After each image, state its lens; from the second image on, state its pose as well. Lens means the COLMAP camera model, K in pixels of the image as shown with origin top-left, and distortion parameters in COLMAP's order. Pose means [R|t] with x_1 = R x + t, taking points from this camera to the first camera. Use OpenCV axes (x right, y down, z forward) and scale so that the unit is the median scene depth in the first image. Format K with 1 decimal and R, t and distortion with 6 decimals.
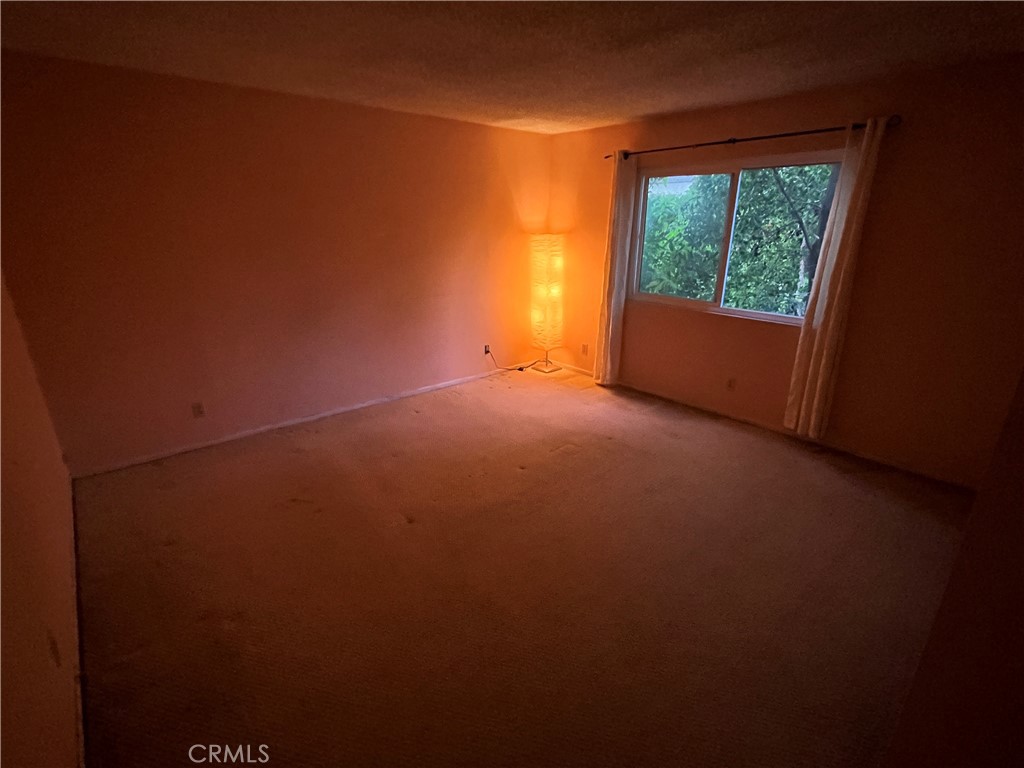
lens RADIAL K [[488.6, 0, 515.1], [0, 488.6, 383.1], [0, 0, 1]] dist [-0.001944, -0.000480]
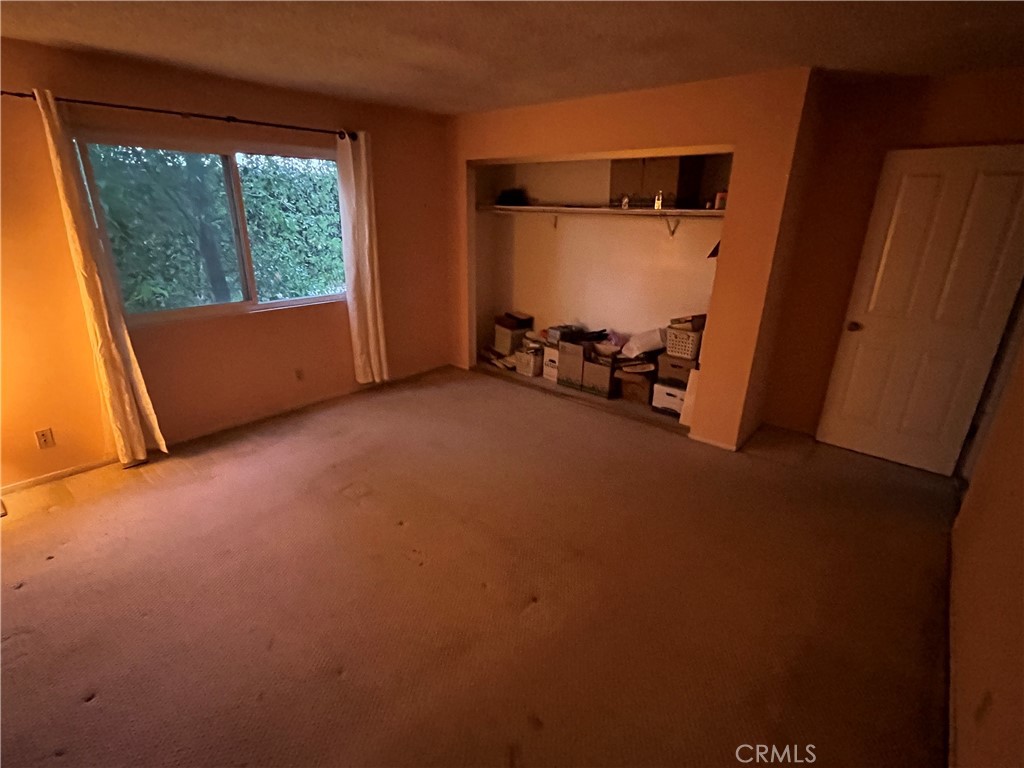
lens RADIAL K [[488.6, 0, 514.2], [0, 488.6, 381.6], [0, 0, 1]] dist [-0.001944, -0.000480]
pose [[-0.132399, -0.345265, 0.929119, -0.603996], [0.293618, 0.881639, 0.369461, -0.248431], [-0.946709, 0.321723, -0.015352, 0.670238]]
